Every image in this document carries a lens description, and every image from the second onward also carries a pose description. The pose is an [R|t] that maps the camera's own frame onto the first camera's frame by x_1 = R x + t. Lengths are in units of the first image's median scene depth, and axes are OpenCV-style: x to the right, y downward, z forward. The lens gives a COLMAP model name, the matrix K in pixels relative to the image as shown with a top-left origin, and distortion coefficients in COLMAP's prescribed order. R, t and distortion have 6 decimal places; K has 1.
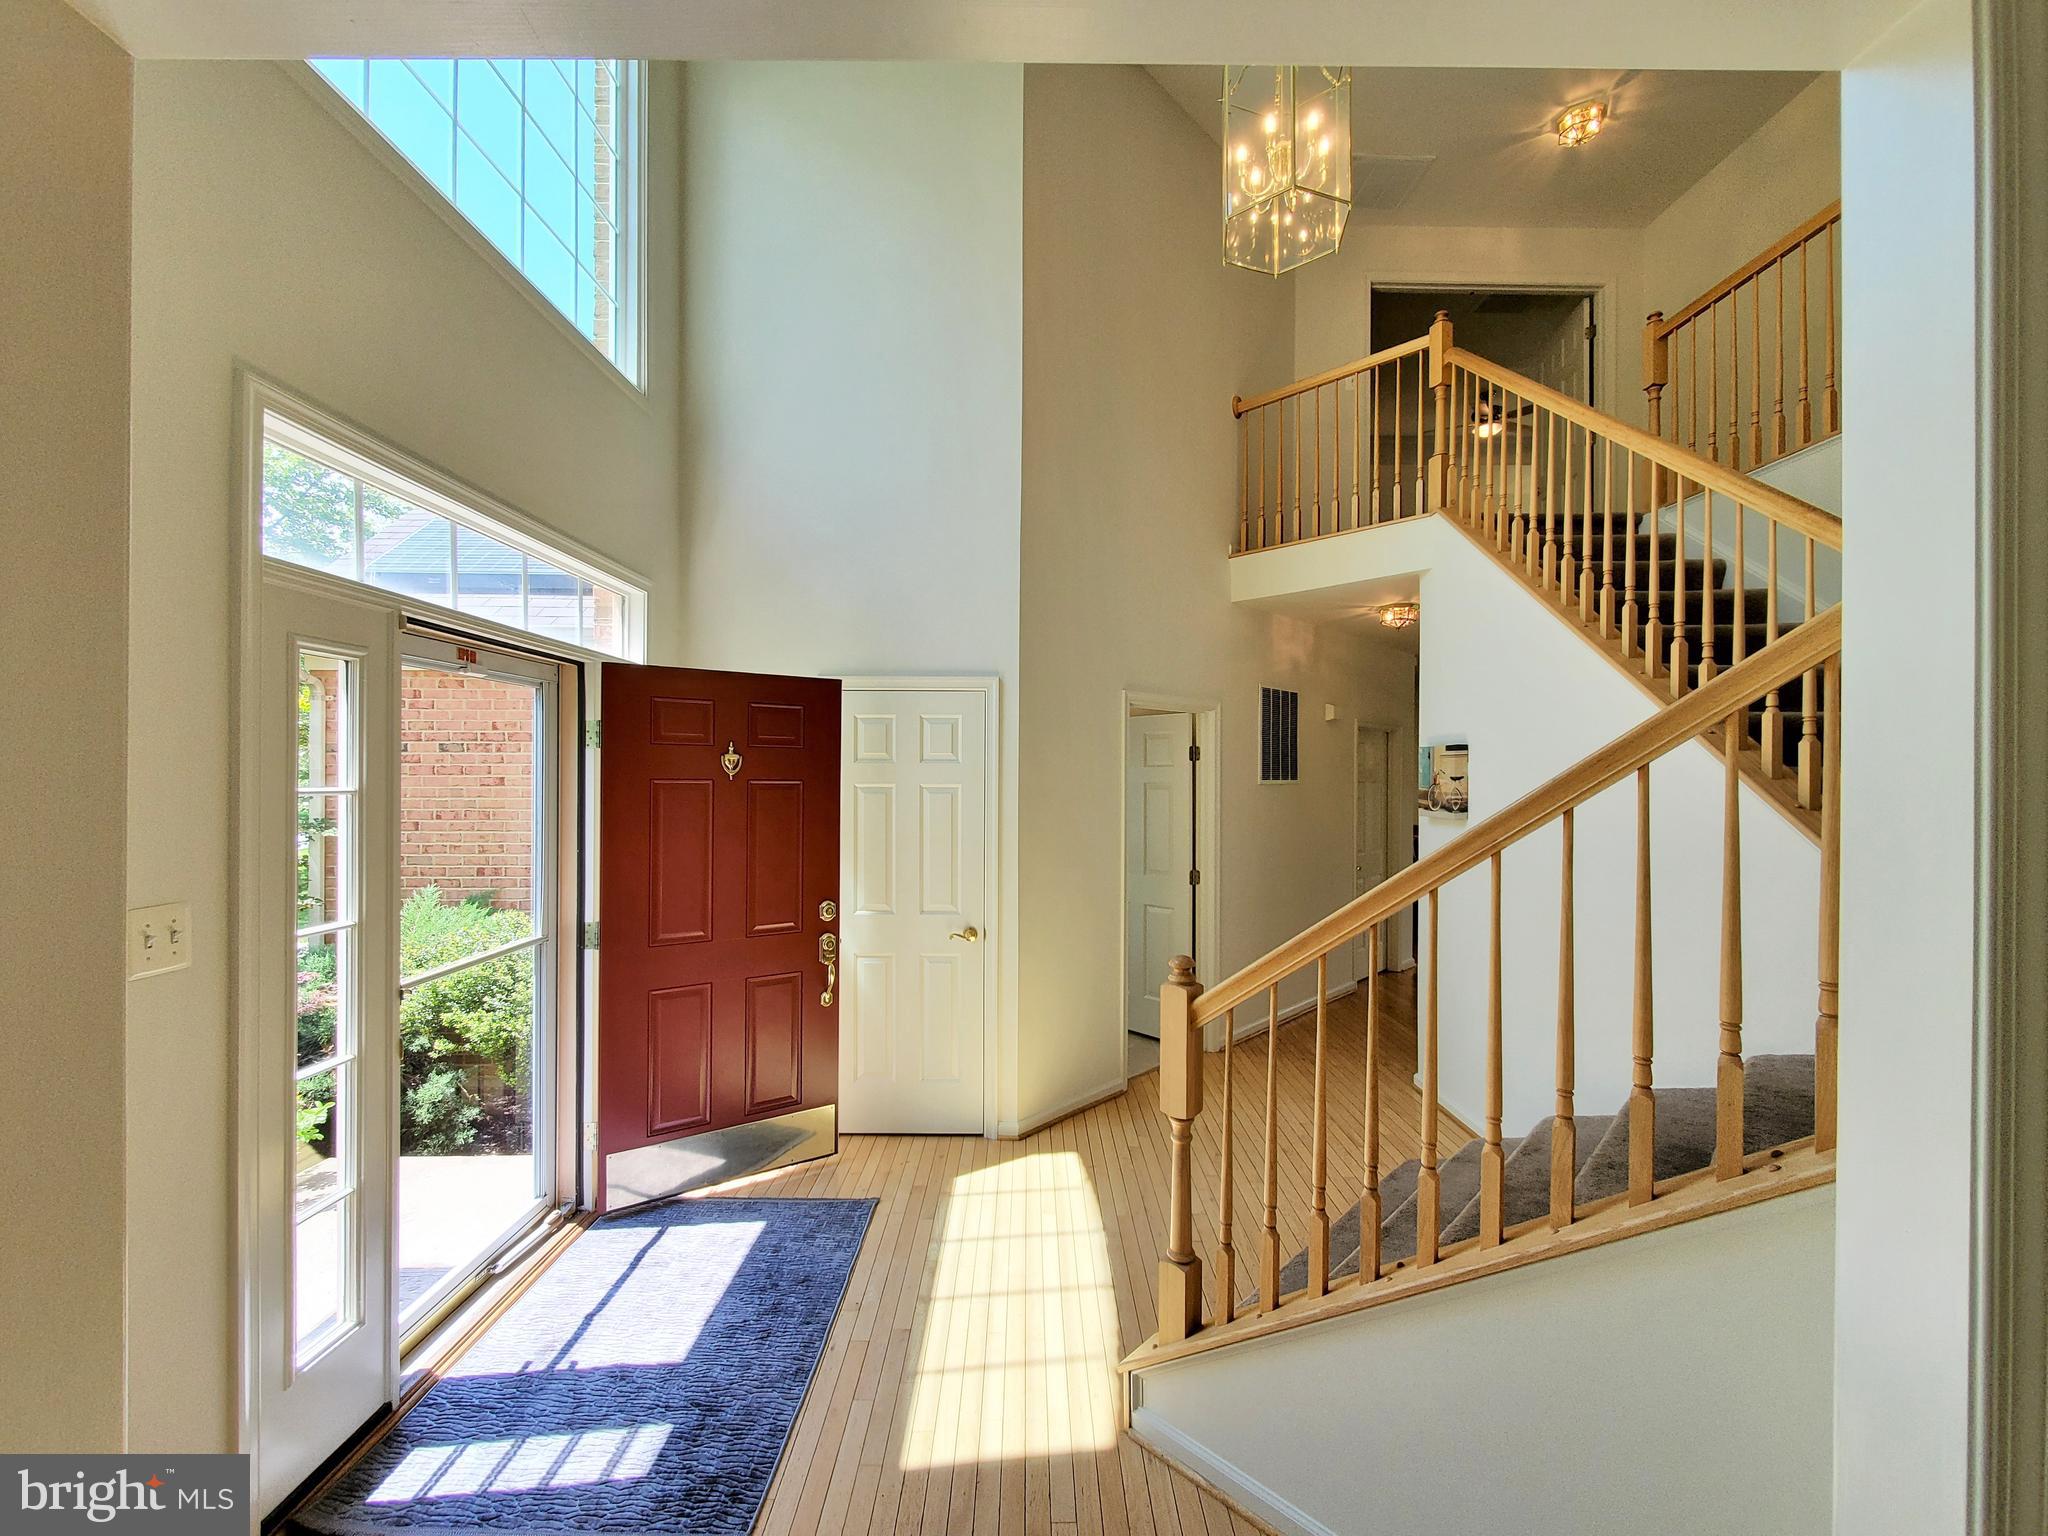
lens RADIAL K [[814.4, 0, 1024.0], [0, 814.4, 768.0], [0, 0, 1]] dist [-0.002001, -0.000211]
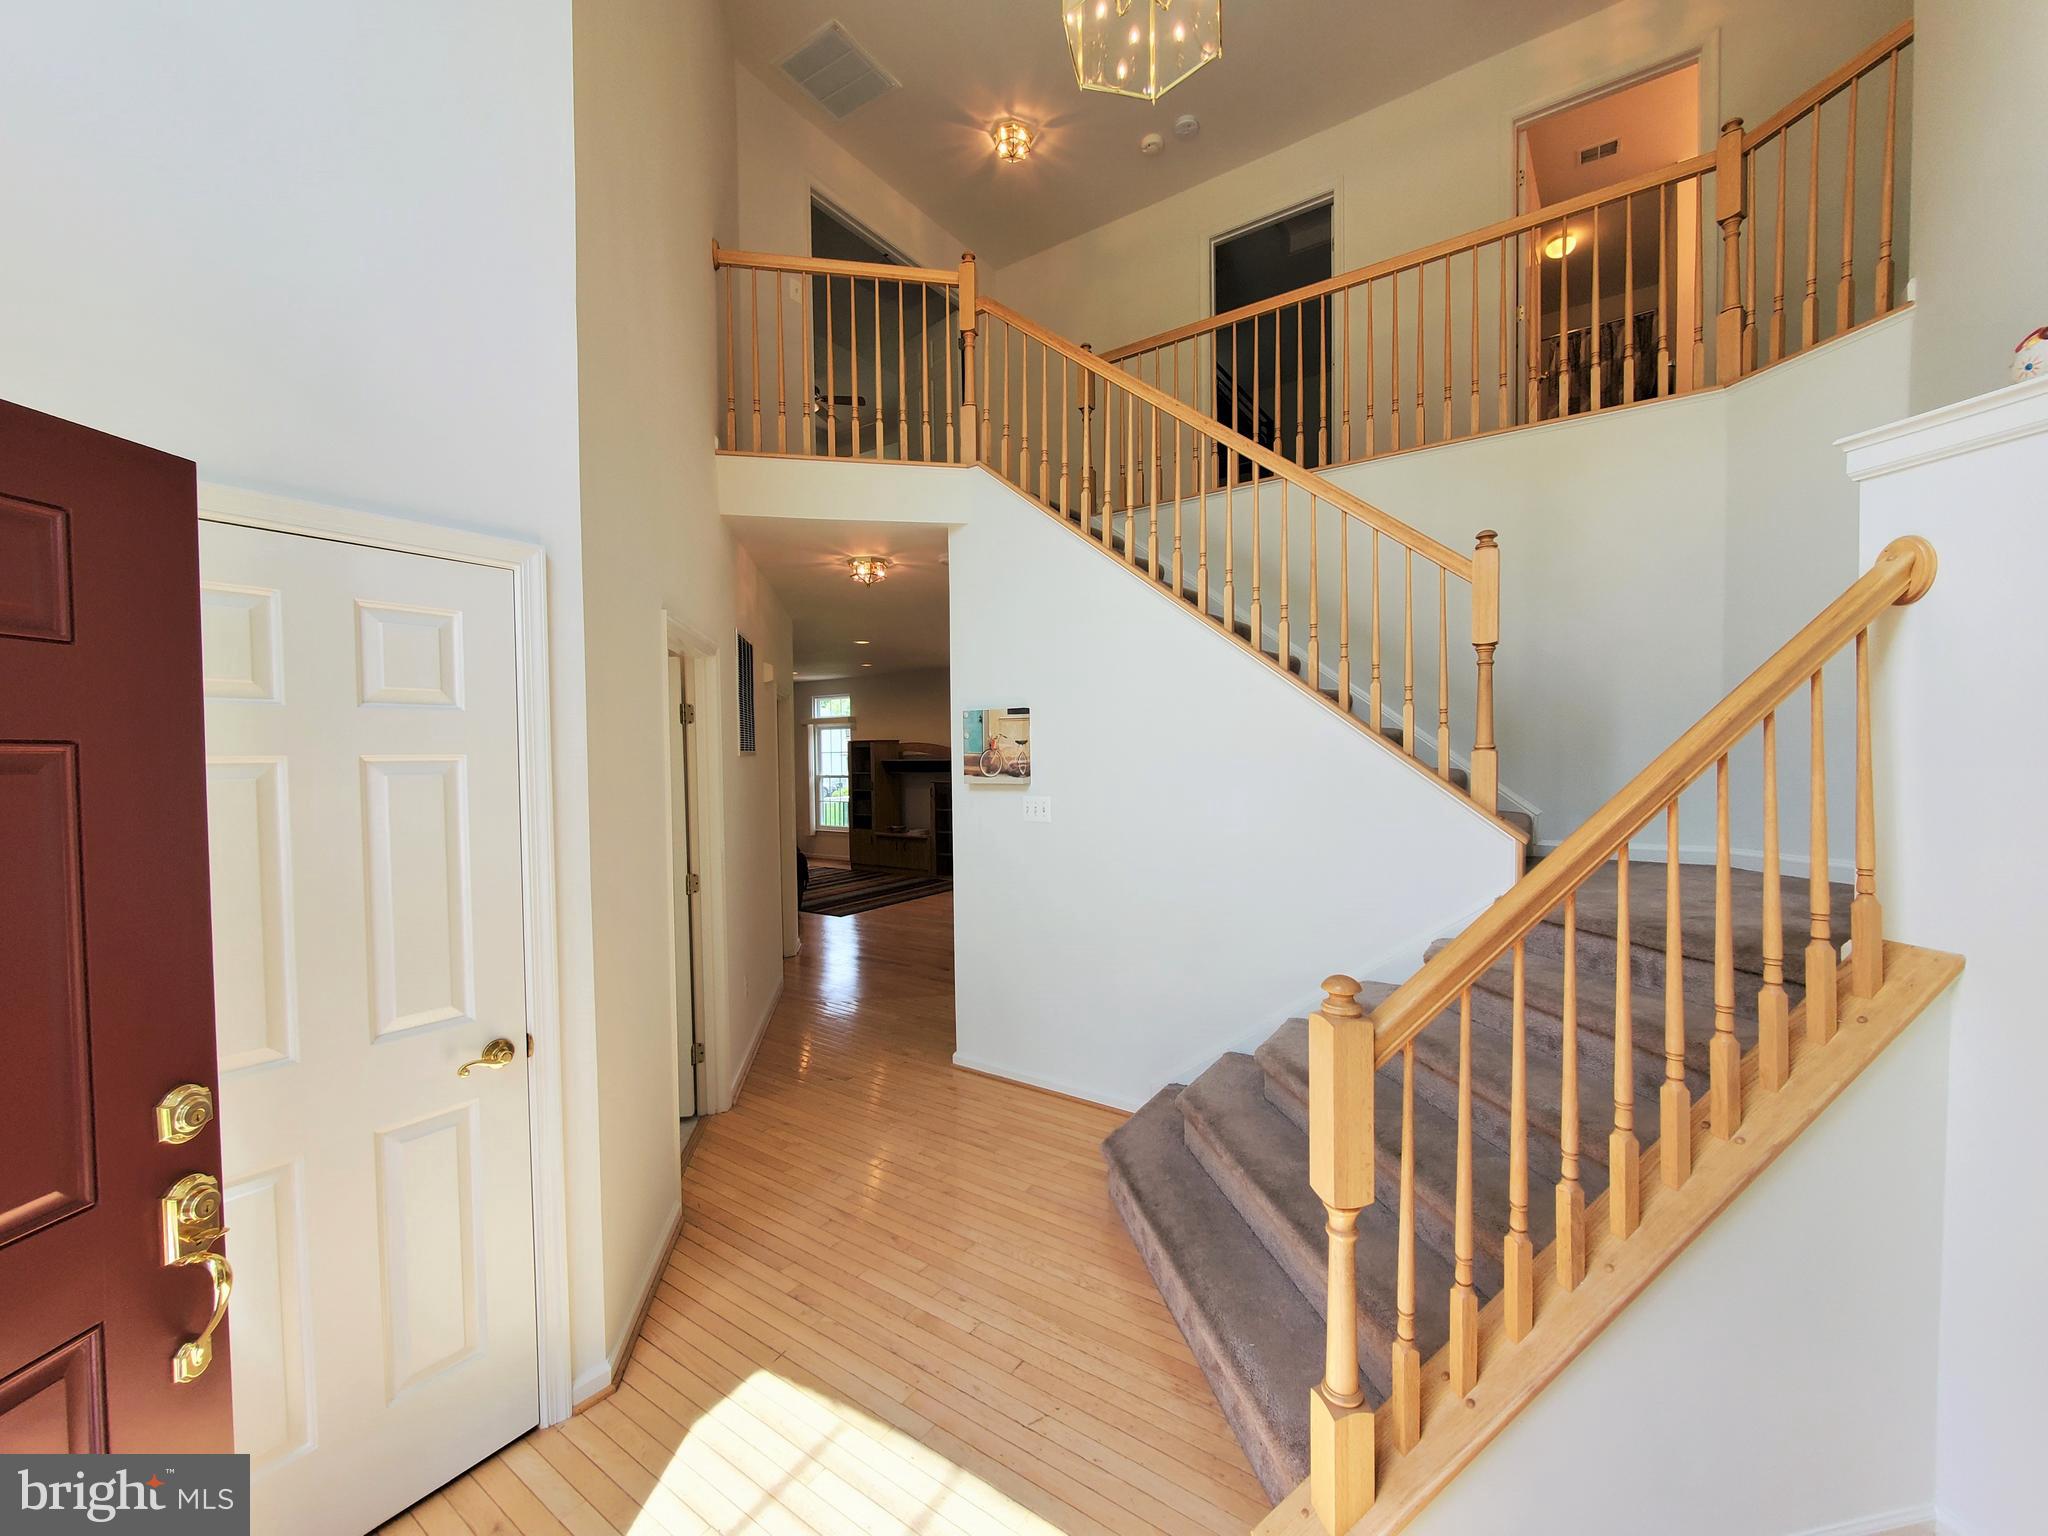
lens RADIAL K [[814.6, 0, 1027.4], [0, 814.6, 774.5], [0, 0, 1]] dist [0.001360, 0.000211]
pose [[0.561449, -0.033850, 0.826819, -0.266719], [0.007588, 0.999332, 0.035760, 0.015376], [-0.827476, -0.013803, 0.561331, 0.412183]]
